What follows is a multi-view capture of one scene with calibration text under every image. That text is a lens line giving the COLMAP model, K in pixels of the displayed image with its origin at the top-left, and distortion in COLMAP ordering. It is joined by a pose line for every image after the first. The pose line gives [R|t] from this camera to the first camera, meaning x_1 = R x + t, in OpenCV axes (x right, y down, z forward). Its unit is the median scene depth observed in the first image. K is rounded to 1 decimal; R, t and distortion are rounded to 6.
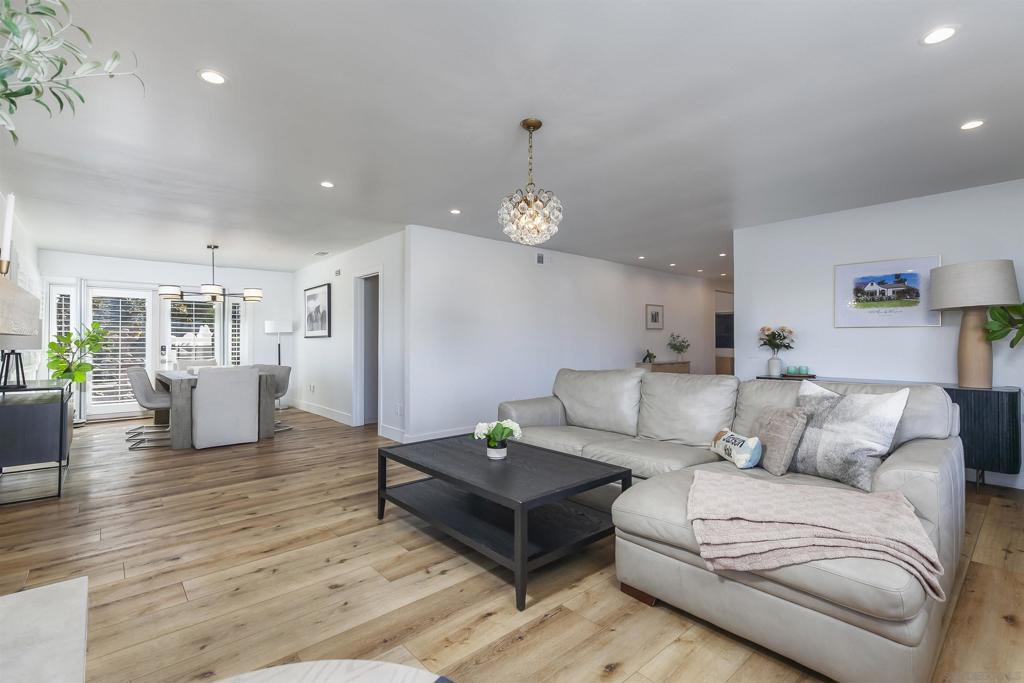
lens RADIAL K [[457.3, 0, 510.2], [0, 457.3, 341.4], [0, 0, 1]] dist [0.014007, -0.000233]
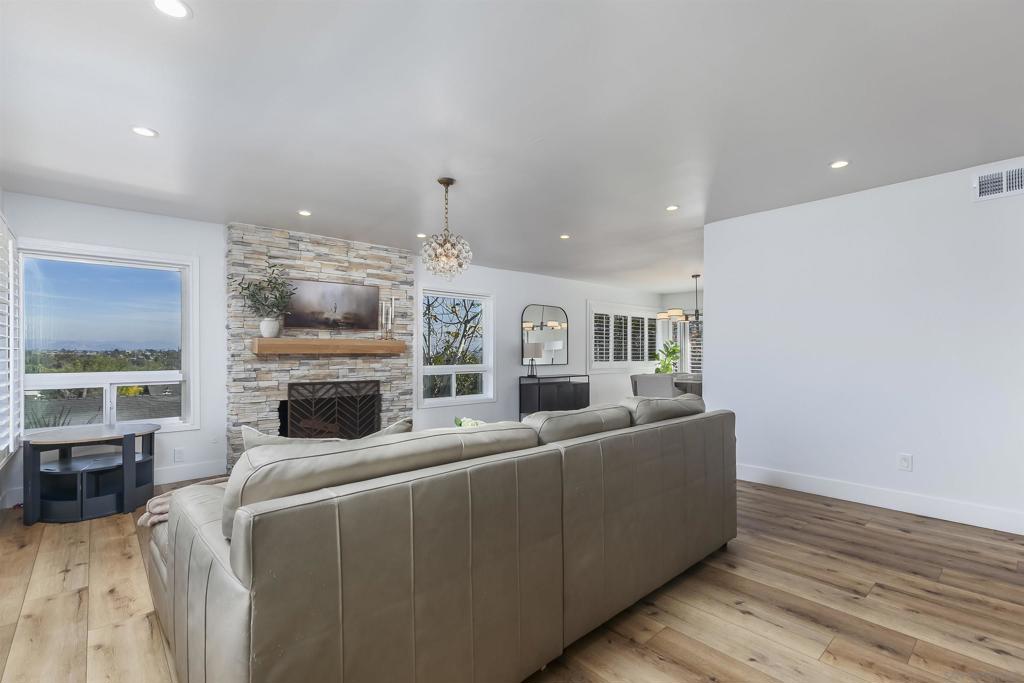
lens RADIAL K [[457.3, 0, 509.5], [0, 457.3, 355.7], [0, 0, 1]] dist [0.014007, -0.000233]
pose [[0.015288, 0.003695, -0.999876, 0.940876], [0.002319, 0.999990, 0.003730, -0.000744], [0.999880, -0.002376, 0.015279, 0.809854]]
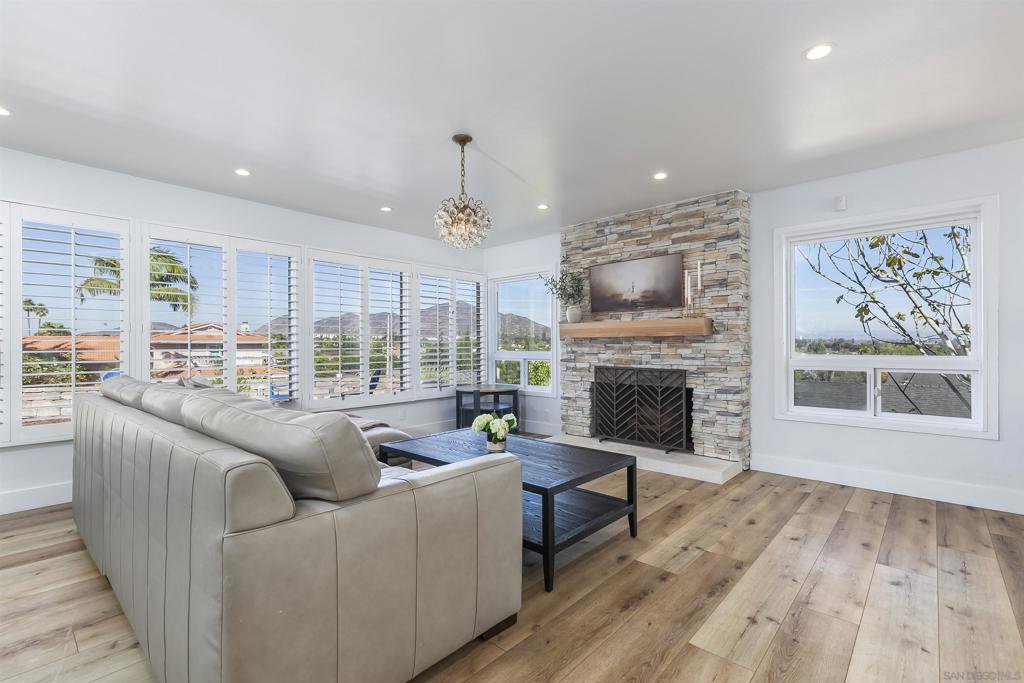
lens RADIAL K [[457.3, 0, 514.5], [0, 457.3, 340.2], [0, 0, 1]] dist [0.014007, -0.000233]
pose [[-0.990786, 0.004154, -0.135376, 0.052411], [0.004926, 0.999973, -0.005369, 0.010372], [0.135350, -0.005986, -0.990780, 1.510806]]
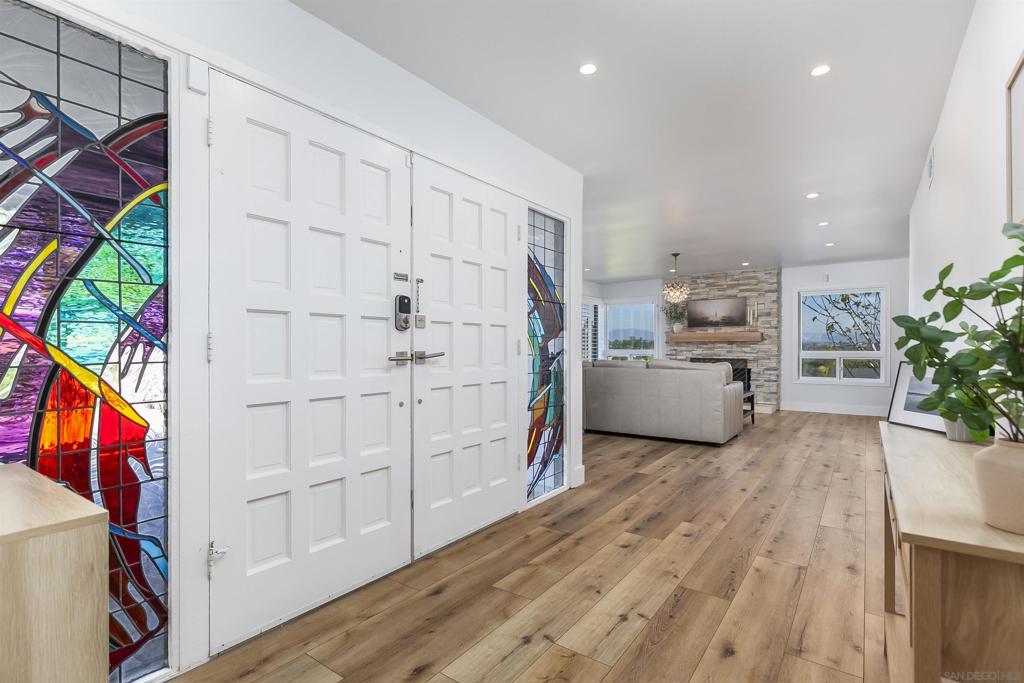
lens RADIAL K [[484.1, 0, 511.7], [0, 484.1, 344.8], [0, 0, 1]] dist [0.003633, 0.000325]
pose [[-0.970633, 0.002118, -0.240557, 1.140006], [0.001504, 0.999995, 0.002733, 0.005368], [0.240562, 0.002291, -0.970631, 2.422794]]
